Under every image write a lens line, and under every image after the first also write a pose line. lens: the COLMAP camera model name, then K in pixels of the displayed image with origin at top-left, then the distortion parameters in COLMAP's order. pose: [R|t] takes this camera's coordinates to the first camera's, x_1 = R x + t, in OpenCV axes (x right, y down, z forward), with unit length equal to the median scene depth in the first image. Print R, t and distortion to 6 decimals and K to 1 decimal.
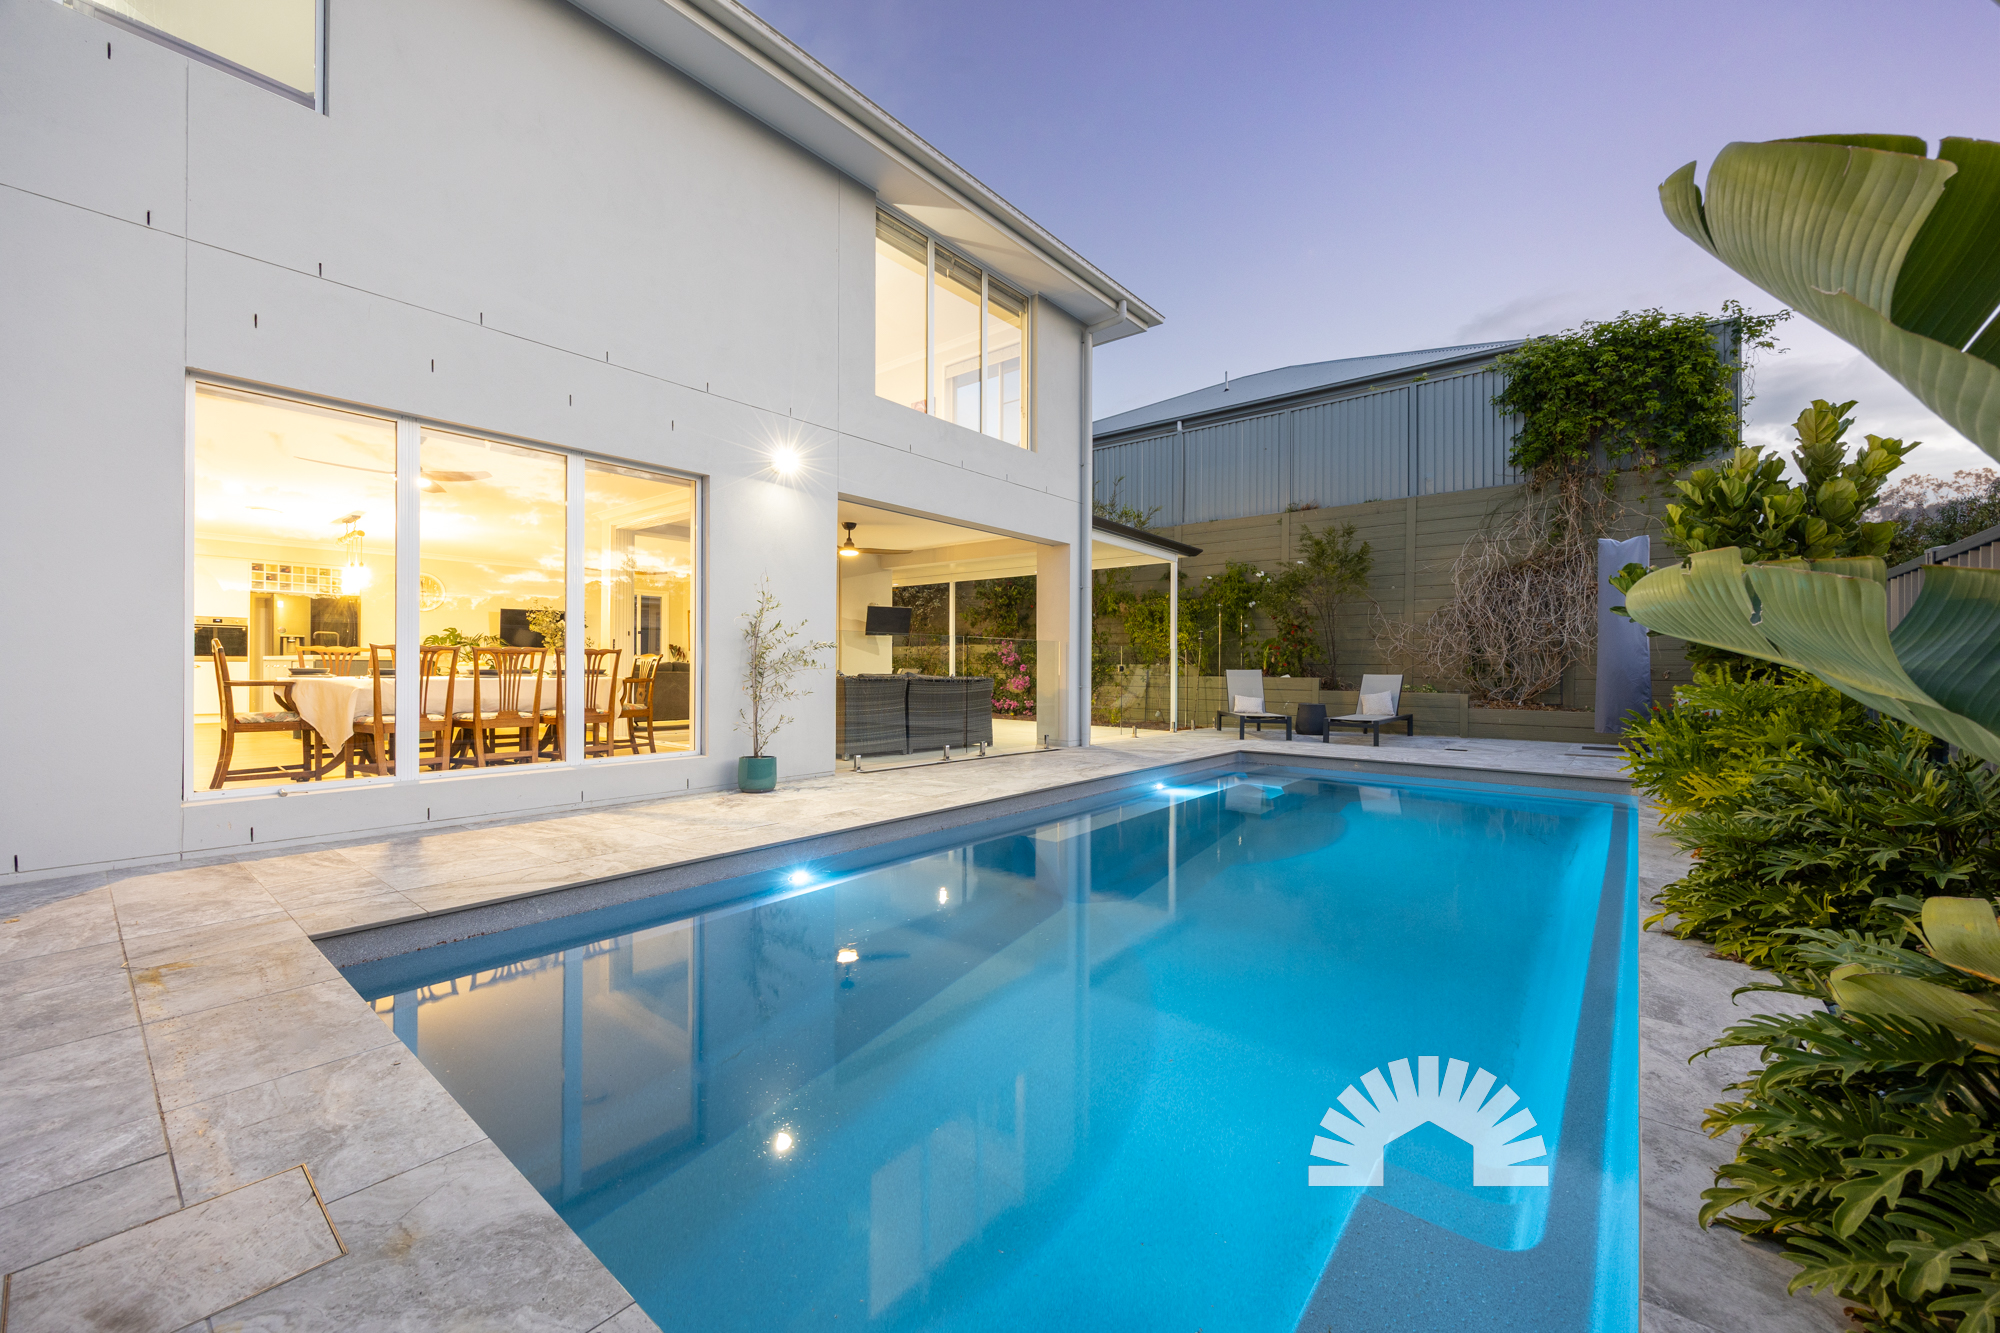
lens RADIAL K [[783.0, 0, 1000.0], [0, 783.0, 666.5], [0, 0, 1]] dist [-0.000623, 0.000082]
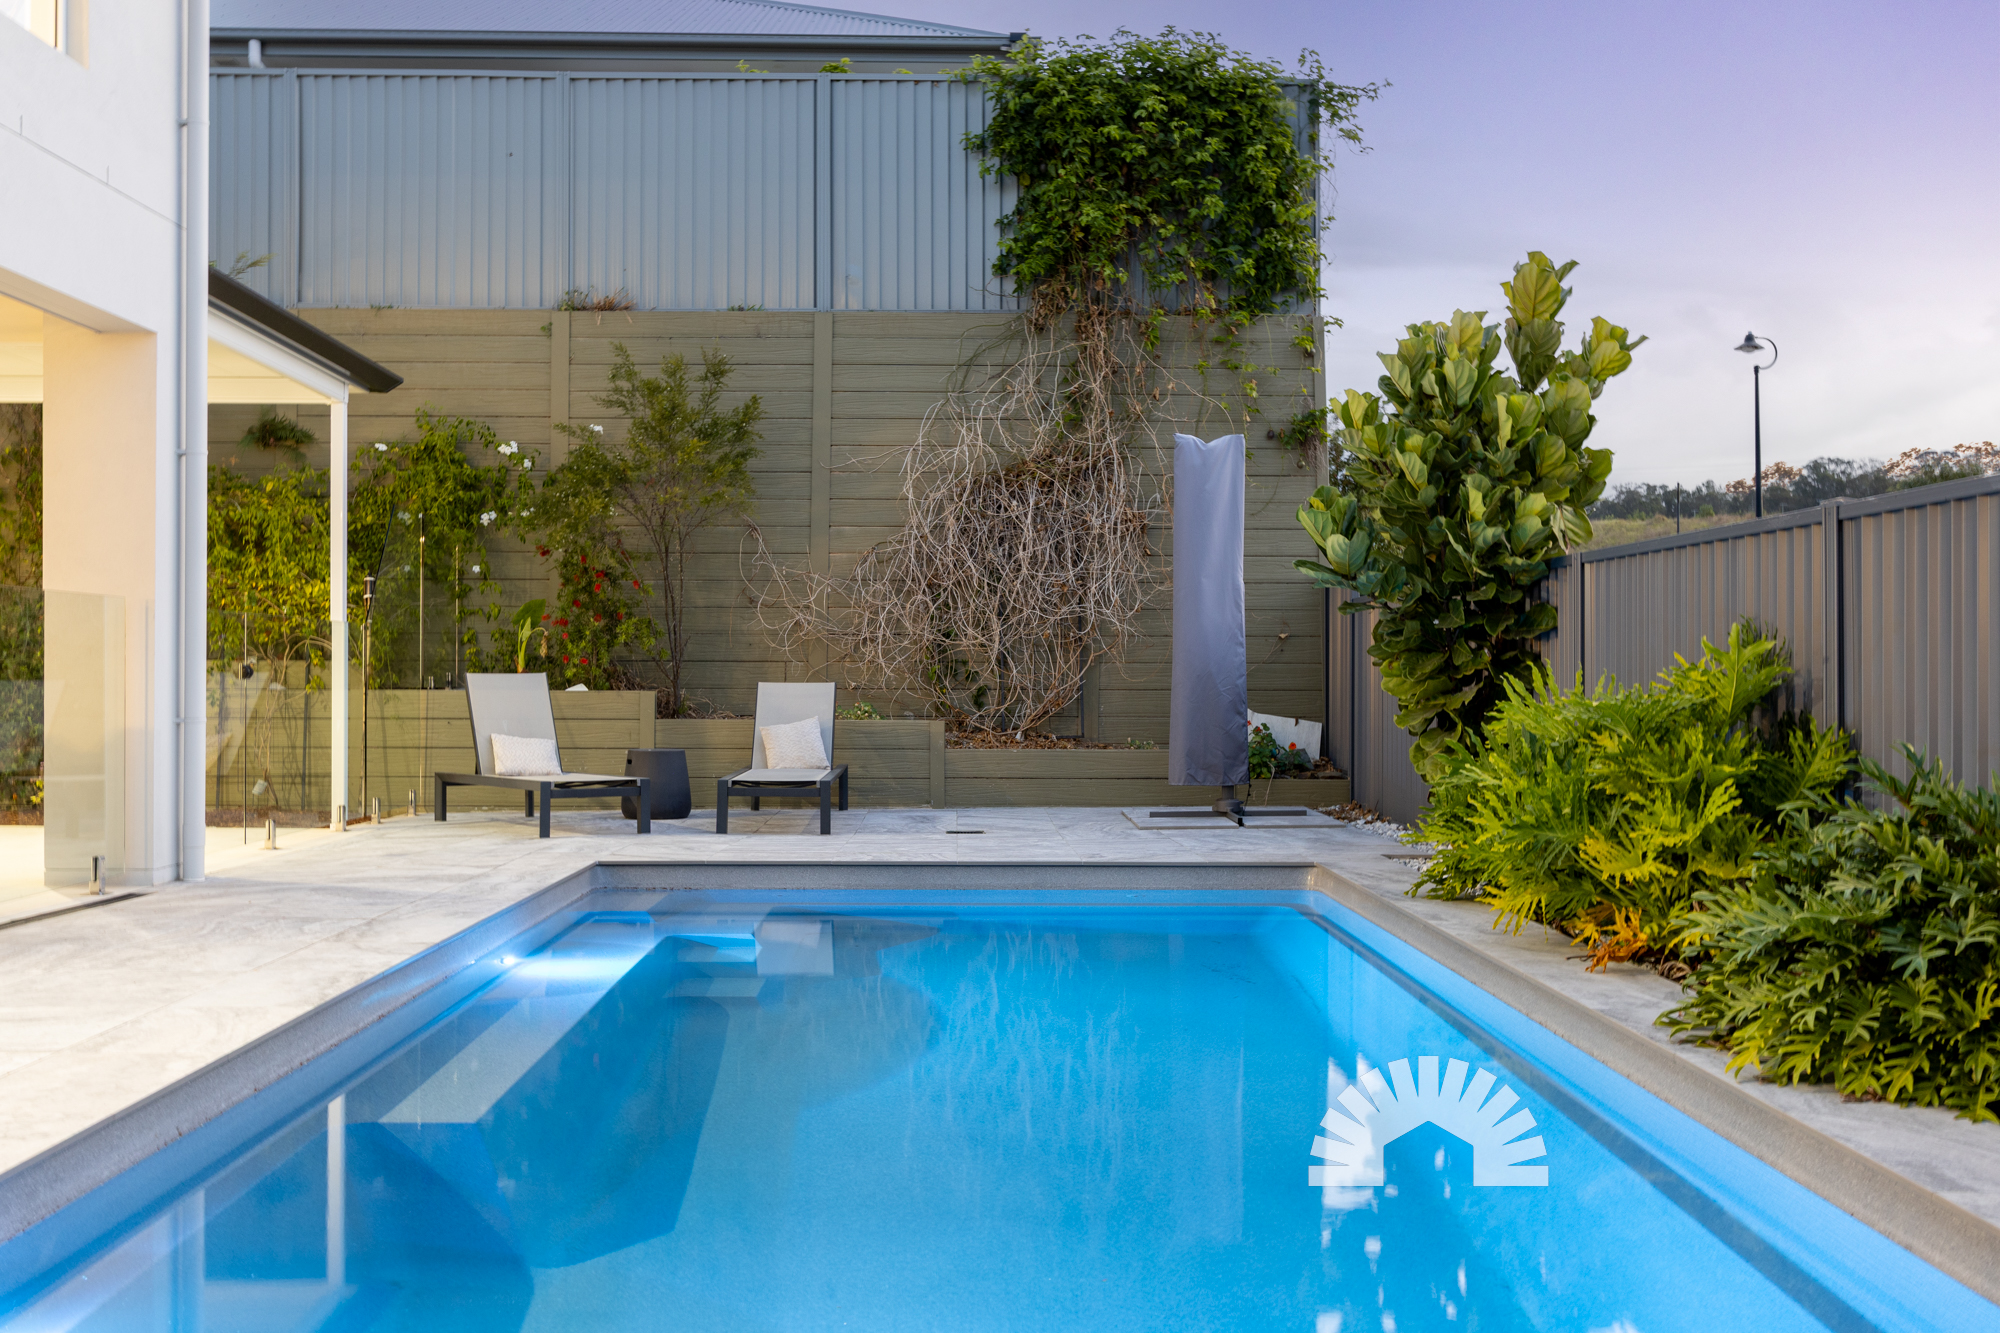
lens RADIAL K [[1890.9, 0, 1000.0], [0, 1890.9, 666.5], [0, 0, 1]] dist [-0.007437, -0.001212]
pose [[0.757757, -0.000890, 0.652536, -0.162142], [0.000377, 1.000000, 0.000926, -0.000379], [-0.652537, -0.000456, 0.757757, 0.059222]]
